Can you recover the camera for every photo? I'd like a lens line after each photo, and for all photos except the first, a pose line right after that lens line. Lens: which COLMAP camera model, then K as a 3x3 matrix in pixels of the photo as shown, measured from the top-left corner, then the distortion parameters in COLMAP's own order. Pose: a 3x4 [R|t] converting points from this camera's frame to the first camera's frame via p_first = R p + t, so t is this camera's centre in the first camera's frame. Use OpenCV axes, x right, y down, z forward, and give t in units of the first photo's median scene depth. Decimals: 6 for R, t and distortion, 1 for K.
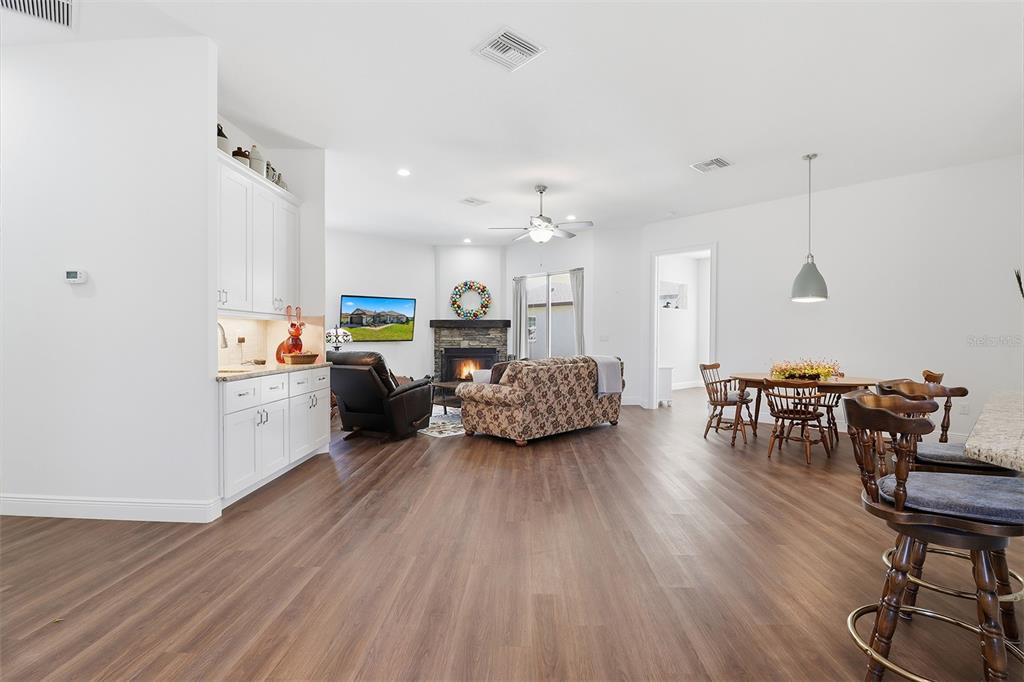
lens RADIAL K [[452.9, 0, 512.0], [0, 452.9, 341.0], [0, 0, 1]] dist [-0.002290, -0.000134]
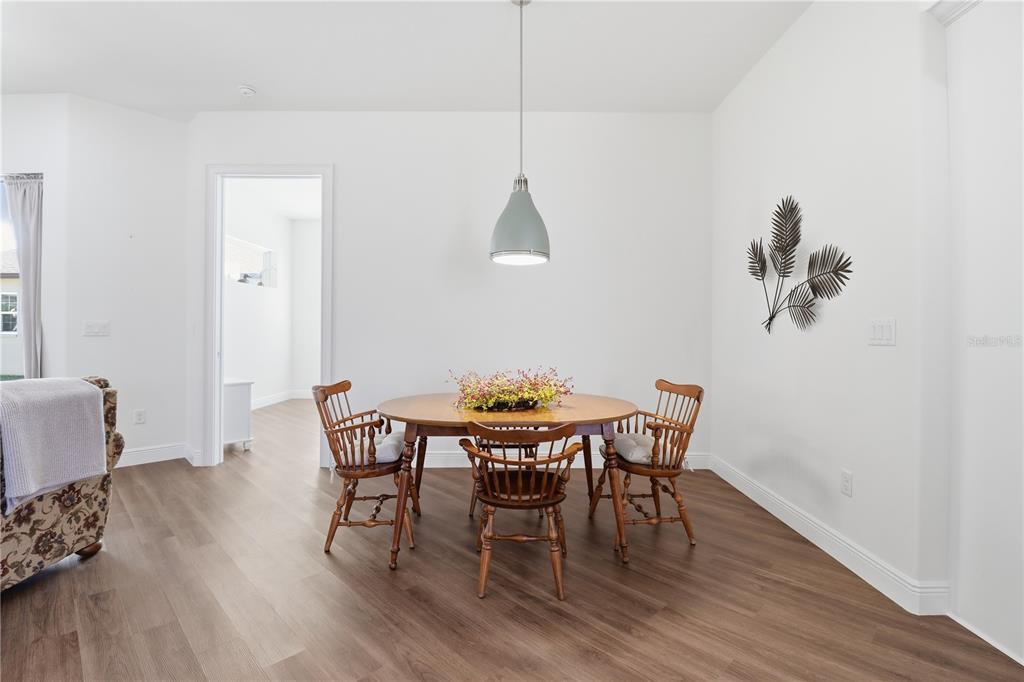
lens RADIAL K [[477.2, 0, 513.1], [0, 477.2, 331.5], [0, 0, 1]] dist [-0.010582, -0.000700]
pose [[0.670689, 0.000887, 0.741738, 0.120905], [0.002318, 0.999992, -0.003293, -0.001853], [-0.741735, 0.003928, 0.670682, 0.329203]]
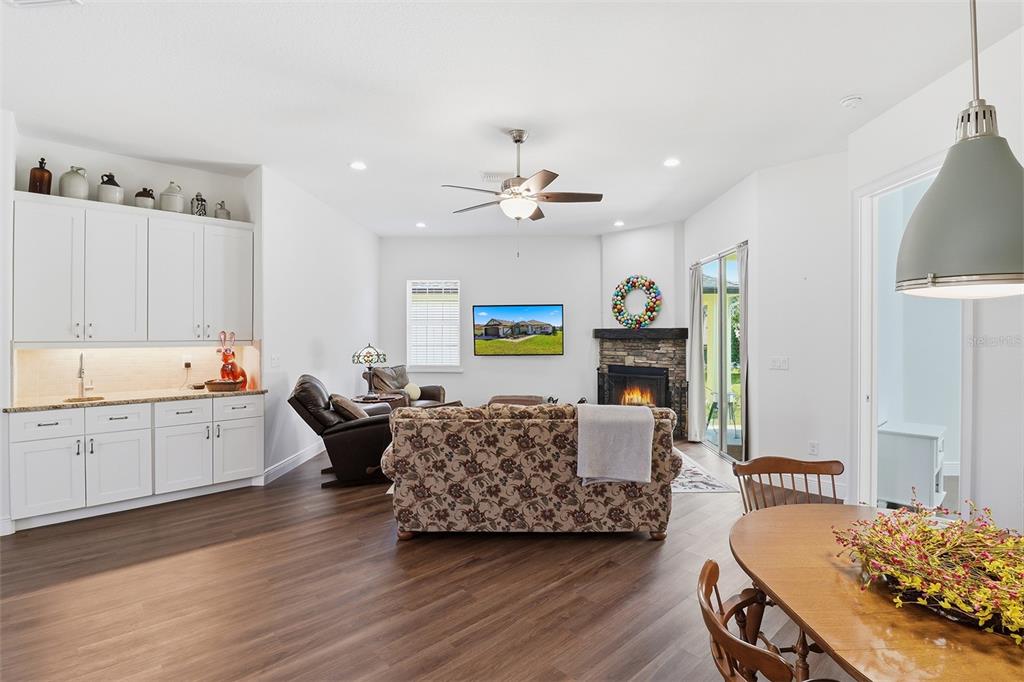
lens RADIAL K [[477.2, 0, 513.1], [0, 477.2, 331.5], [0, 0, 1]] dist [-0.010582, -0.000700]
pose [[0.724754, -0.004759, -0.688991, 0.346959], [-0.007076, 0.999872, -0.014350, -0.033472], [0.688971, 0.015275, 0.724628, 0.341840]]
